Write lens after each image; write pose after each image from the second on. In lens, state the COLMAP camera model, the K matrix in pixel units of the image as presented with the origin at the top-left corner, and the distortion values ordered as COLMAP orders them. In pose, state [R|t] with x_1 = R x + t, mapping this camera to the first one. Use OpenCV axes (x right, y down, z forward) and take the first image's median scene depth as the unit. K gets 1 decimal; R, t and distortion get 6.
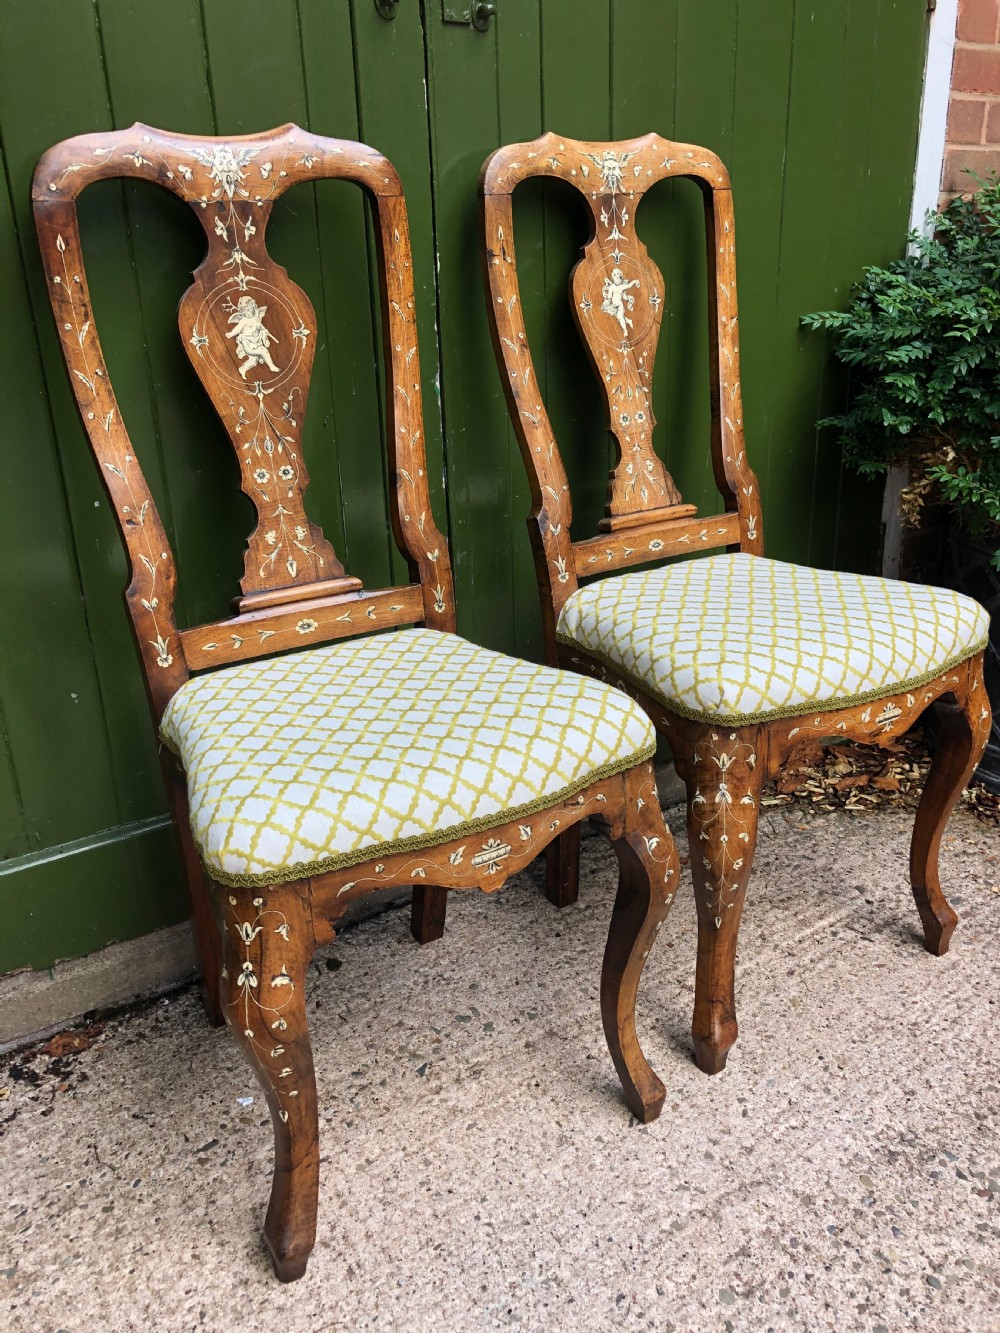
lens RADIAL K [[1099.7, 0, 512.7], [0, 1099.7, 657.4], [0, 0, 1]] dist [0.023260, -0.021997]
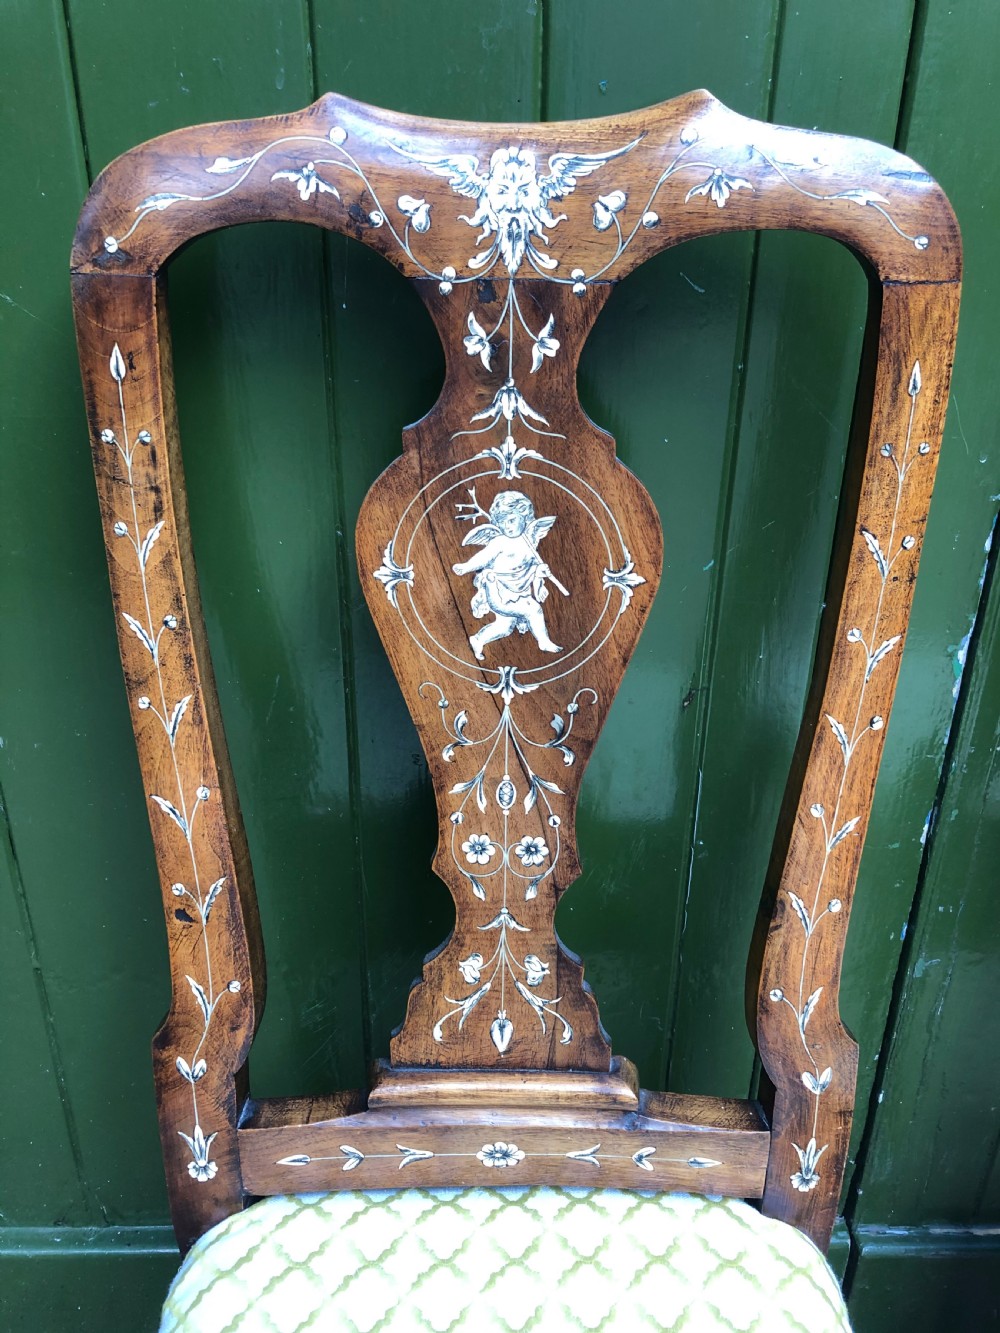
lens RADIAL K [[1099.7, 0, 503.5], [0, 1099.7, 669.1], [0, 0, 1]] dist [0.023260, -0.021997]
pose [[0.849851, 0.267650, -0.454001, -0.022949], [-0.223222, 0.963162, 0.149968, -0.313012], [0.477416, -0.026107, 0.878290, 0.585939]]
